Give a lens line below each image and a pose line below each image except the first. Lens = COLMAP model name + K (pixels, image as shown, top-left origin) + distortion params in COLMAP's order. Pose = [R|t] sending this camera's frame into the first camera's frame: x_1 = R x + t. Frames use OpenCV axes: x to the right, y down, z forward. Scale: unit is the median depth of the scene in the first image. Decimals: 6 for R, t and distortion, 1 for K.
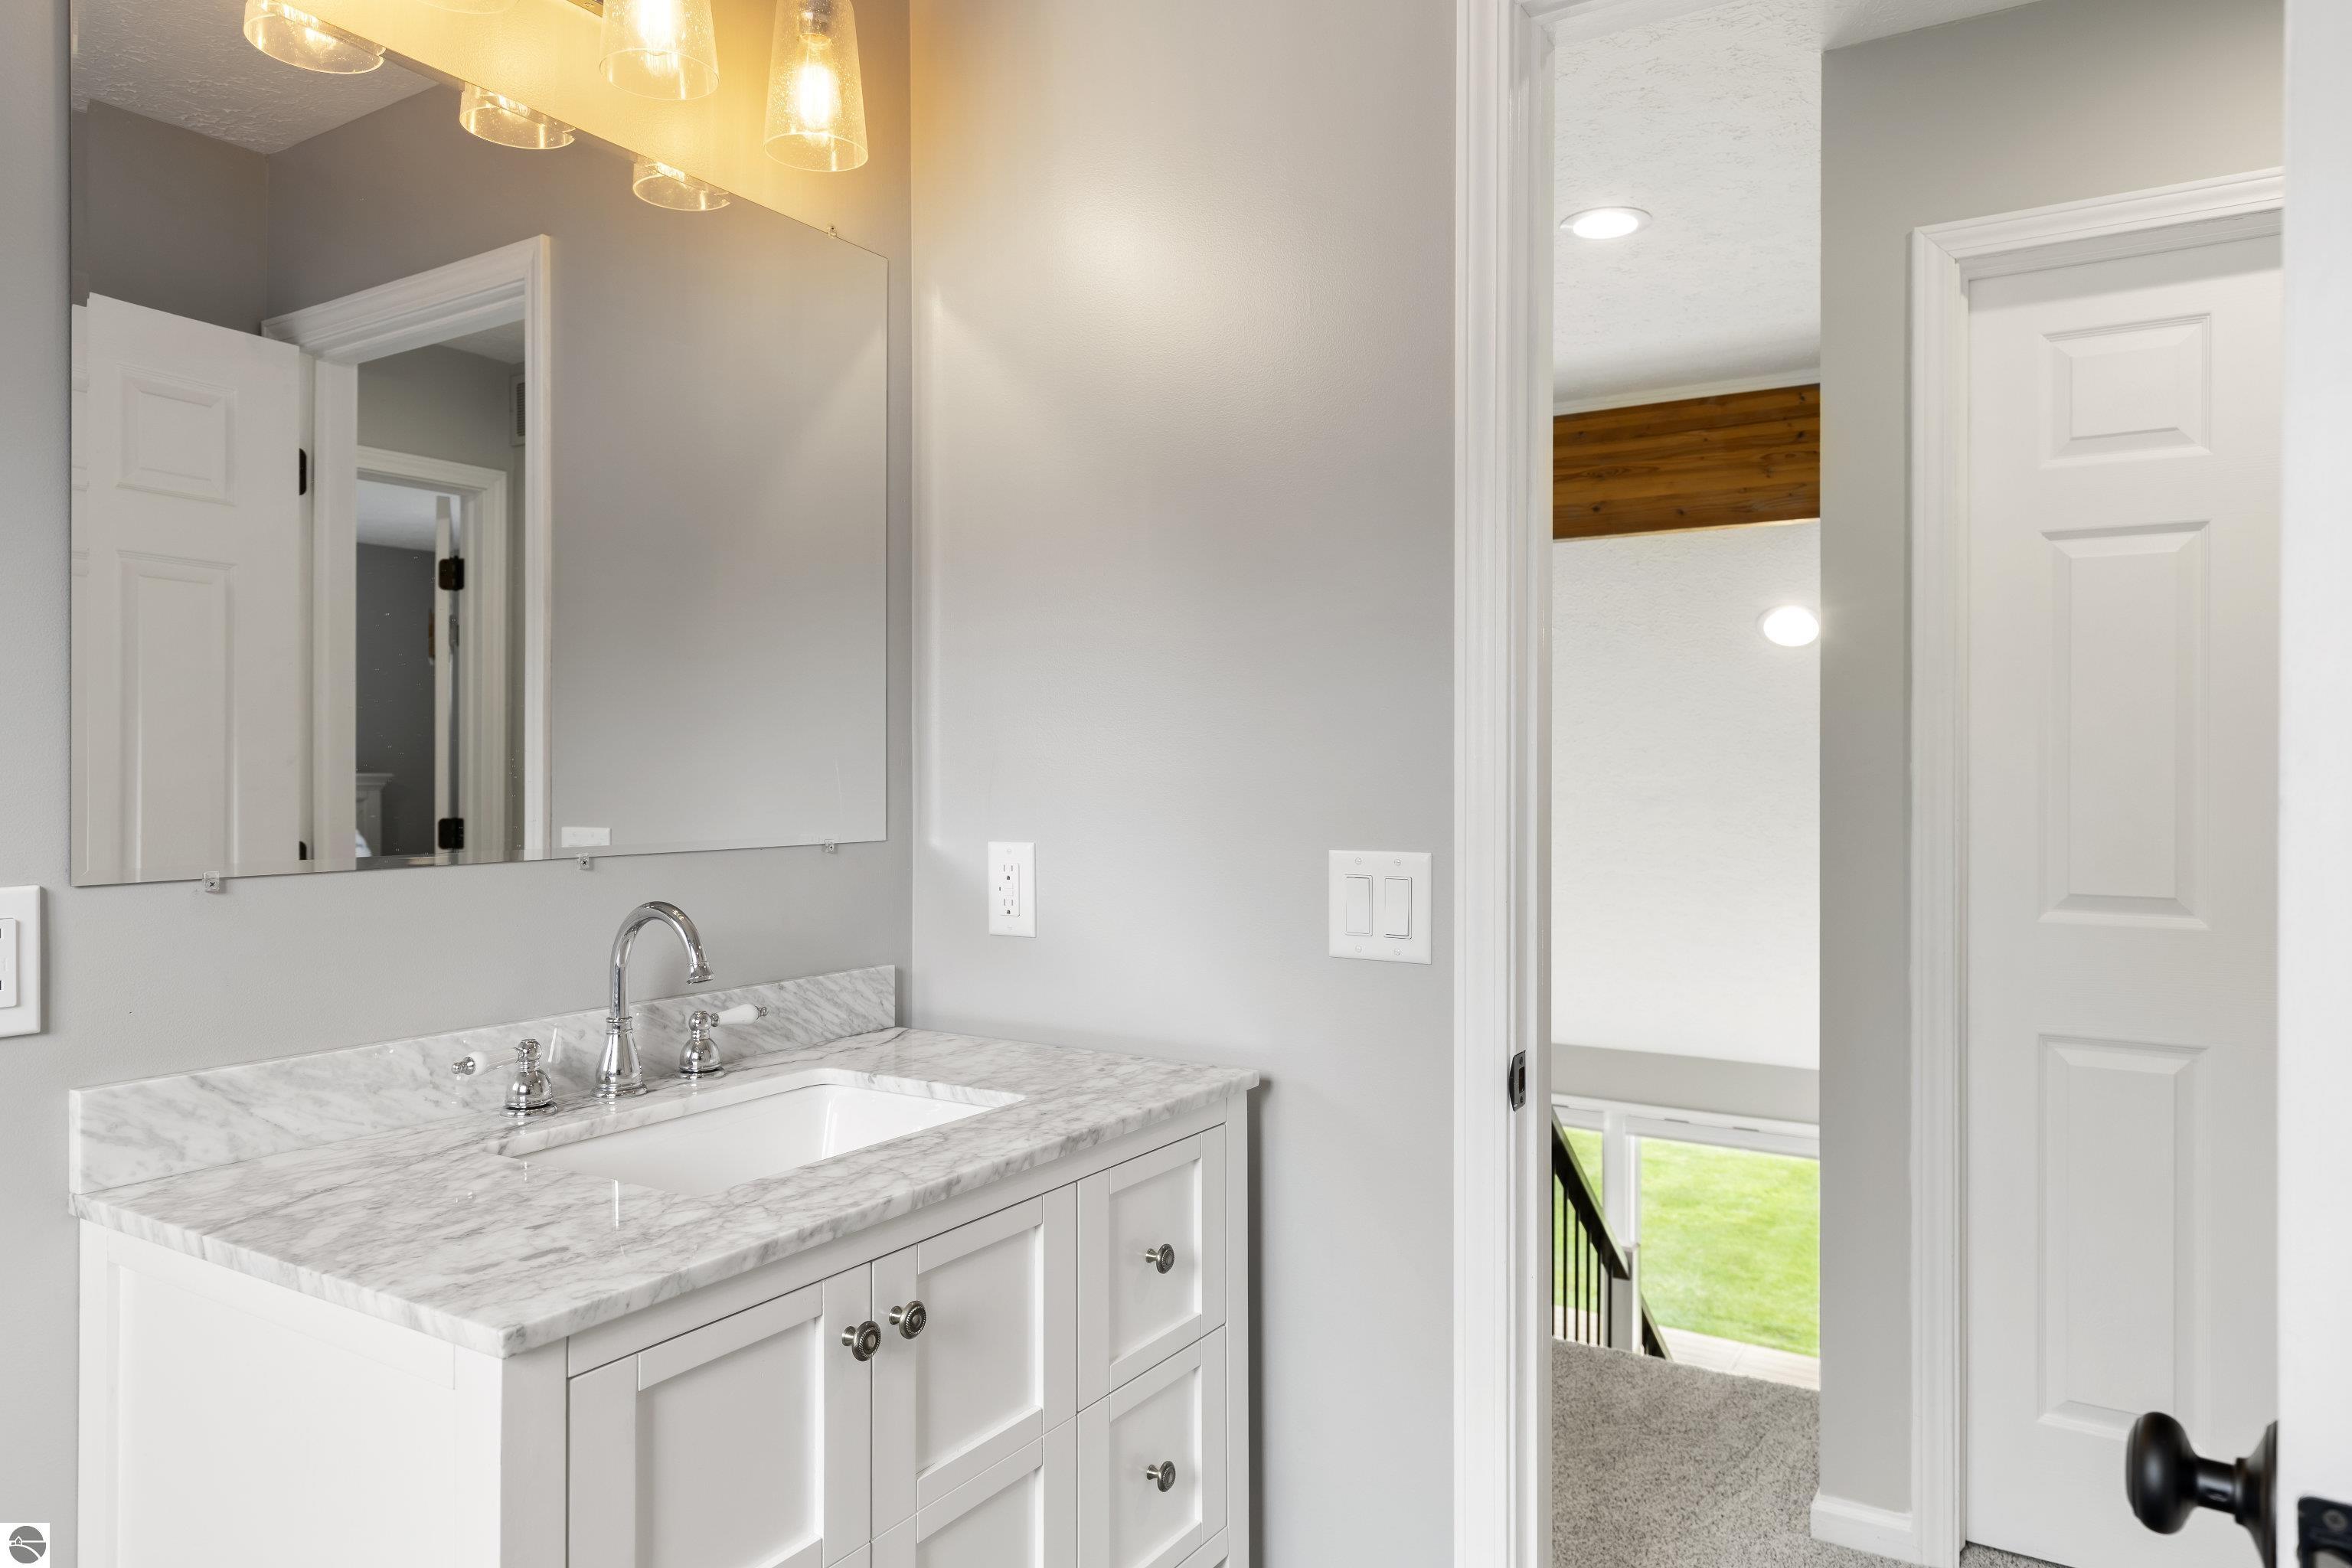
lens RADIAL K [[1492.9, 0, 1176.0], [0, 1492.9, 784.0], [0, 0, 1]] dist [-0.000301, 0.000778]
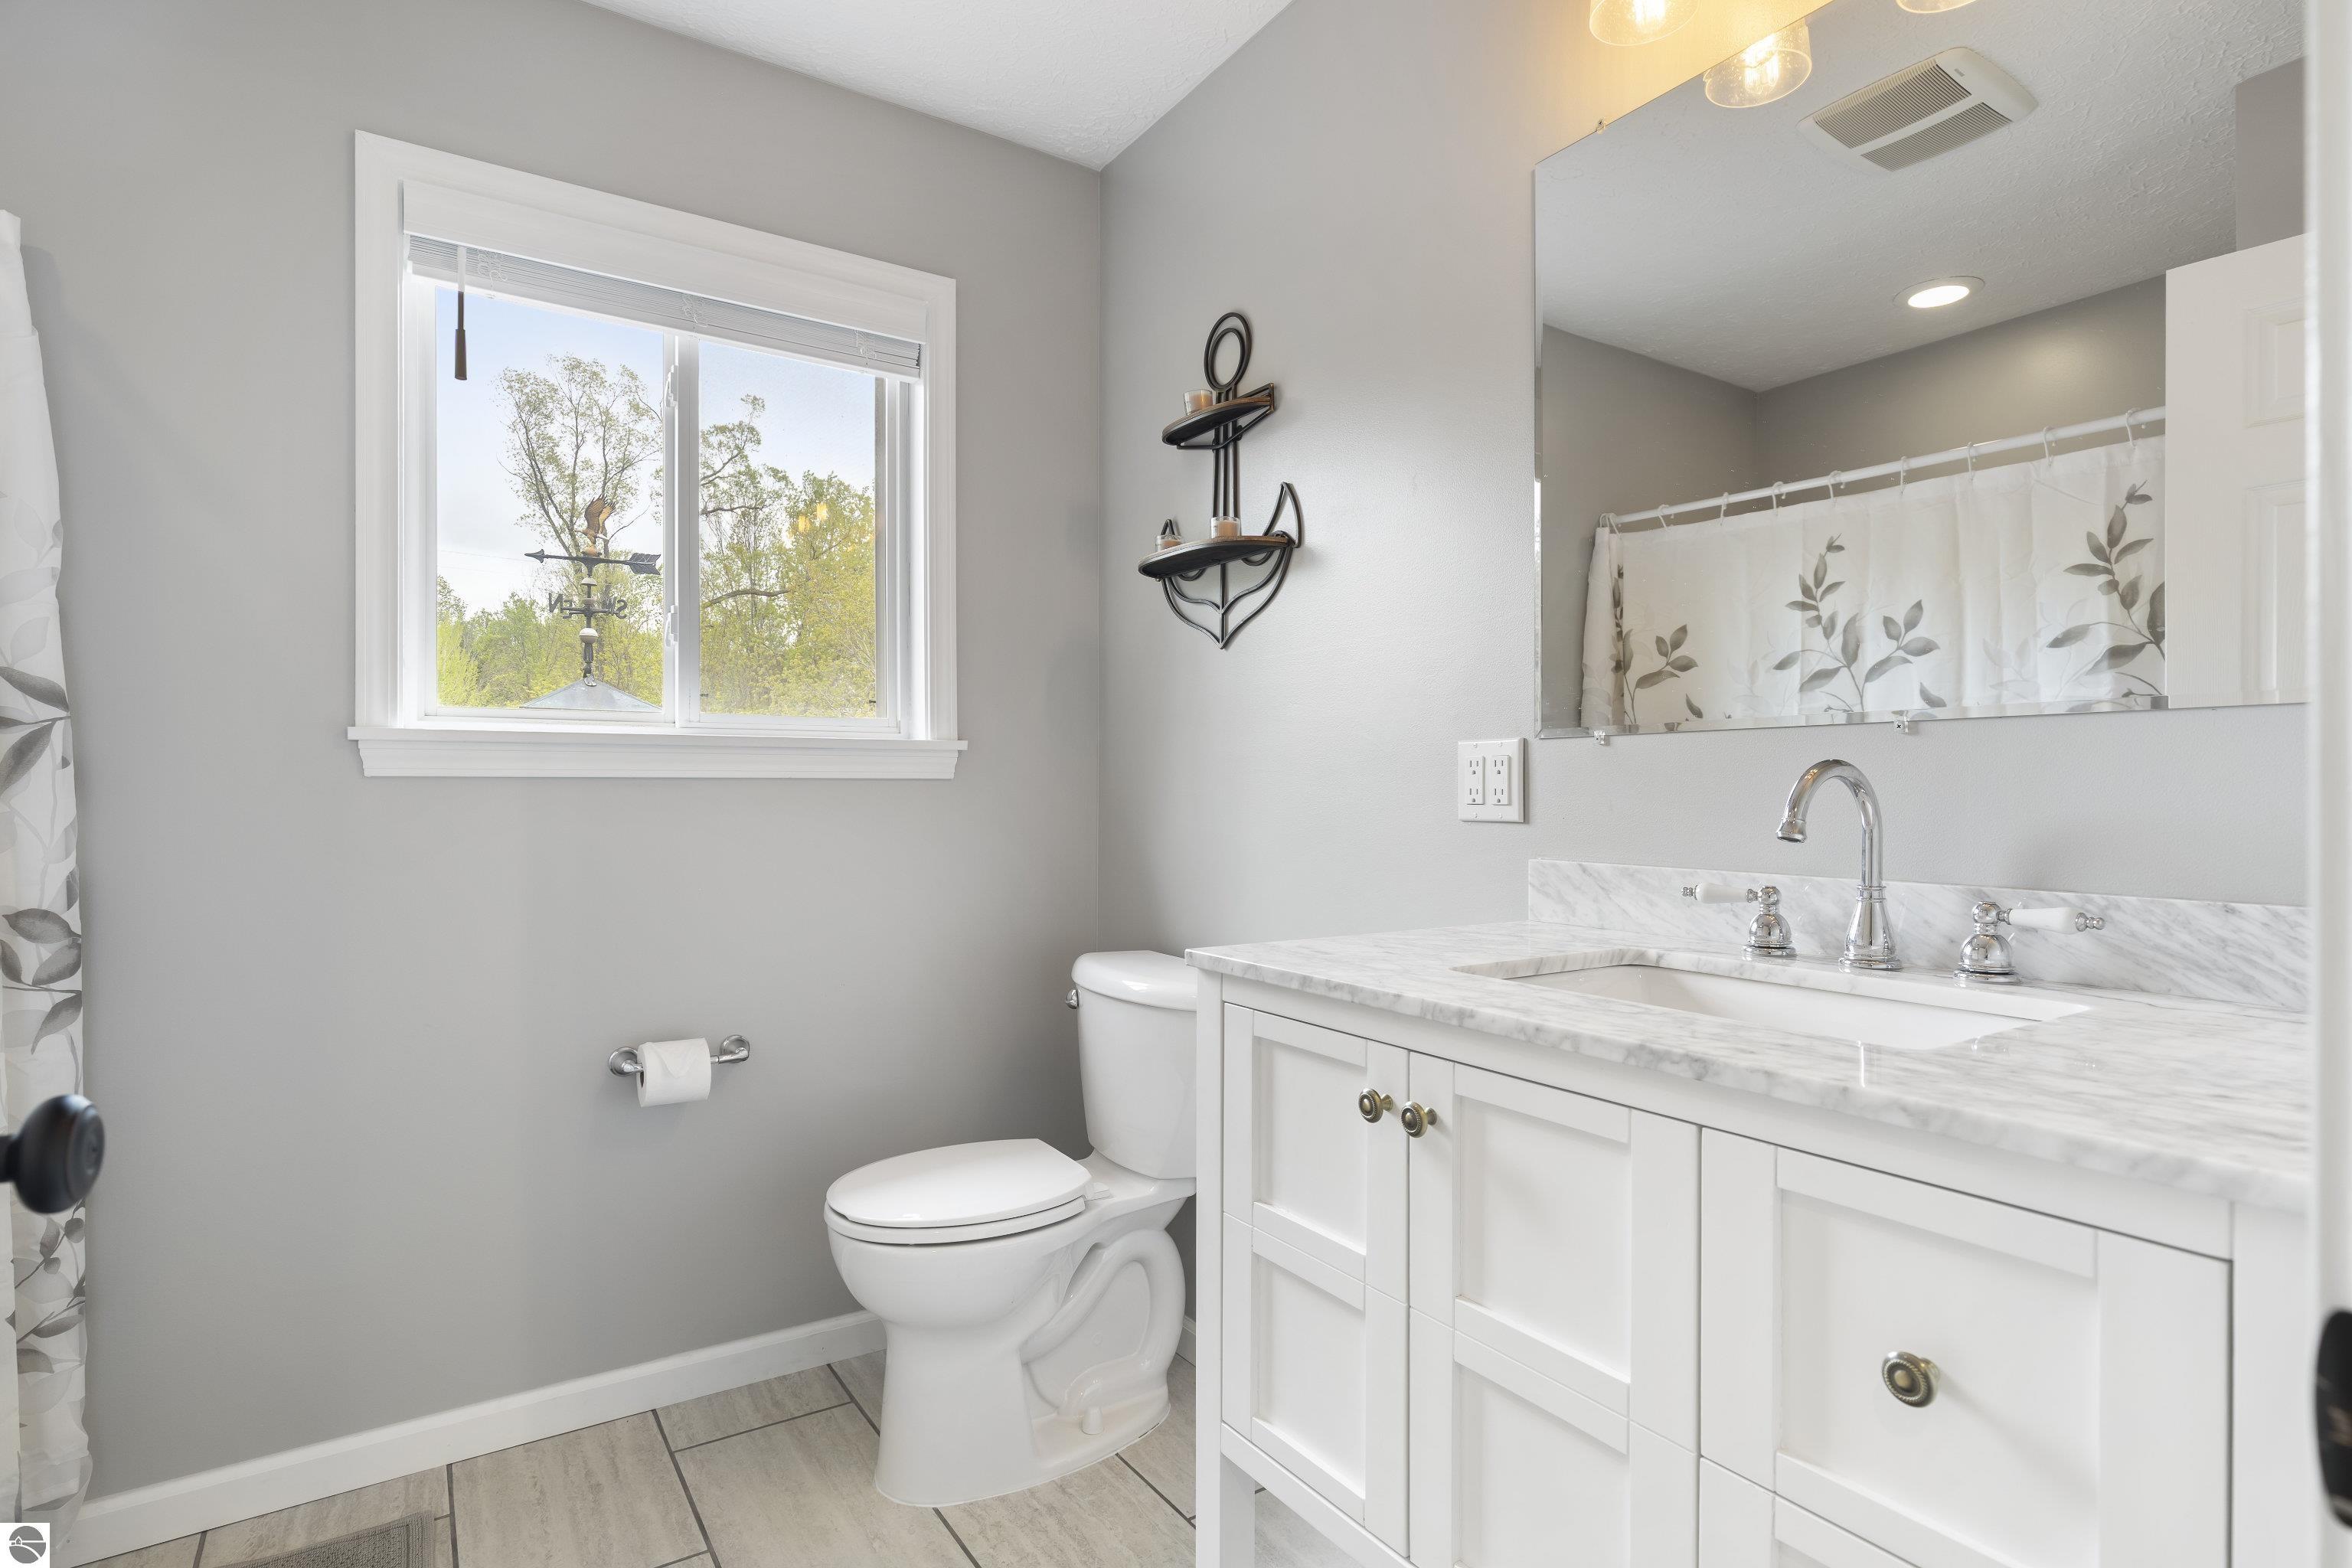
lens RADIAL K [[1217.0, 0, 1180.4], [0, 1217.0, 797.2], [0, 0, 1]] dist [0.003620, 0.000155]
pose [[-0.424772, 0.004253, -0.905290, 0.631971], [-0.007211, 0.999941, 0.008082, 0.119568], [0.905272, 0.009961, -0.424717, 1.146325]]
